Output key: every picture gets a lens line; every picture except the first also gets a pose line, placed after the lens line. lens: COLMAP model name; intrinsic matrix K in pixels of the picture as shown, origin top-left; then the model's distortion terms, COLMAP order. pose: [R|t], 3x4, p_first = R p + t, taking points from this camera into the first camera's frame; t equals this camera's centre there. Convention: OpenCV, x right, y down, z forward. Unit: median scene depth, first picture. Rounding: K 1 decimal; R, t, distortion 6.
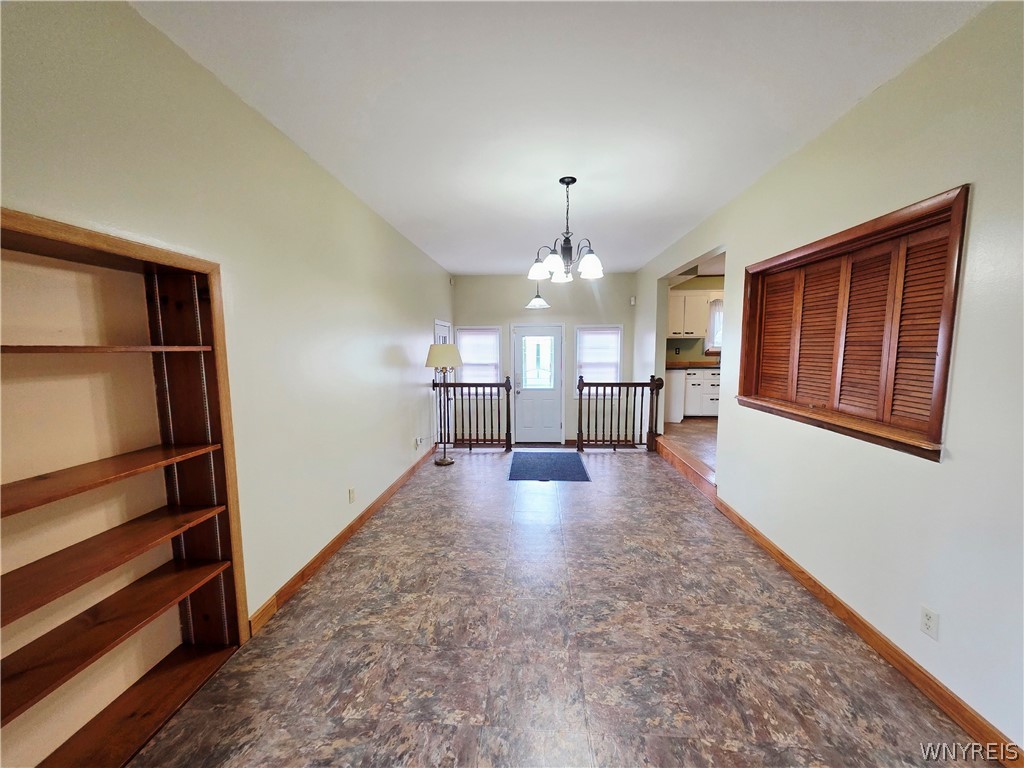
lens RADIAL K [[405.9, 0, 512.2], [0, 405.9, 390.6], [0, 0, 1]] dist [0.000927, -0.000336]
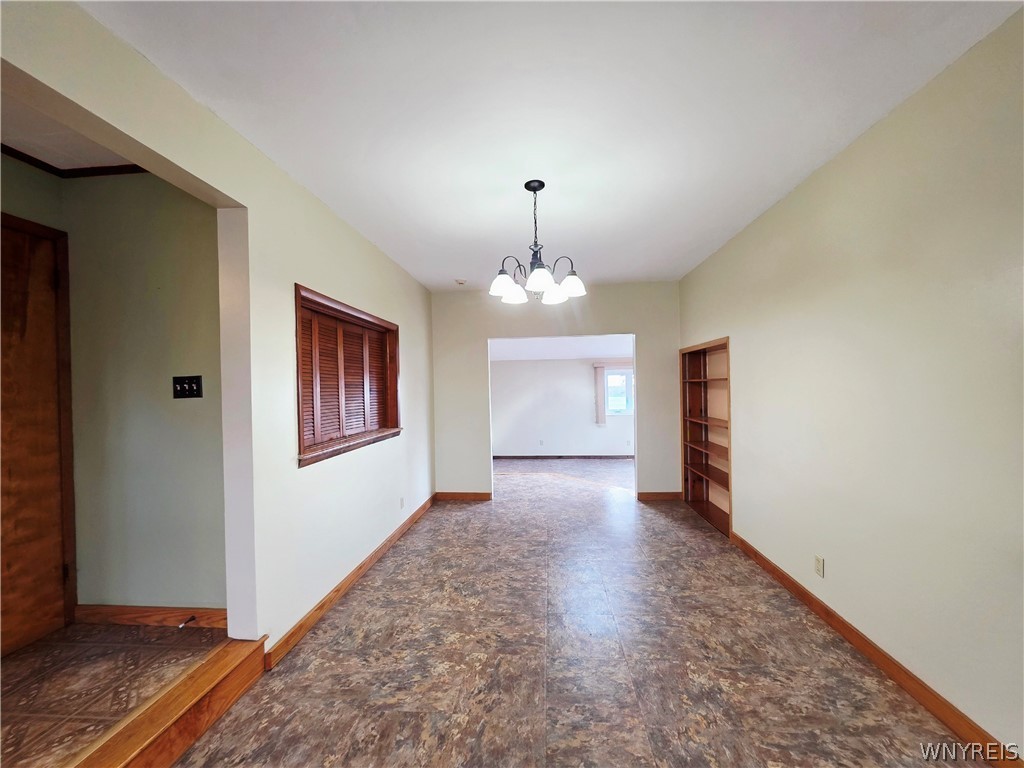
lens RADIAL K [[405.9, 0, 512.2], [0, 405.9, 390.6], [0, 0, 1]] dist [0.000927, -0.000336]
pose [[-0.999292, 0.027675, 0.025496, 0.184809], [0.030452, 0.992792, 0.115914, -0.207729], [-0.022104, 0.116608, -0.992932, 2.005913]]
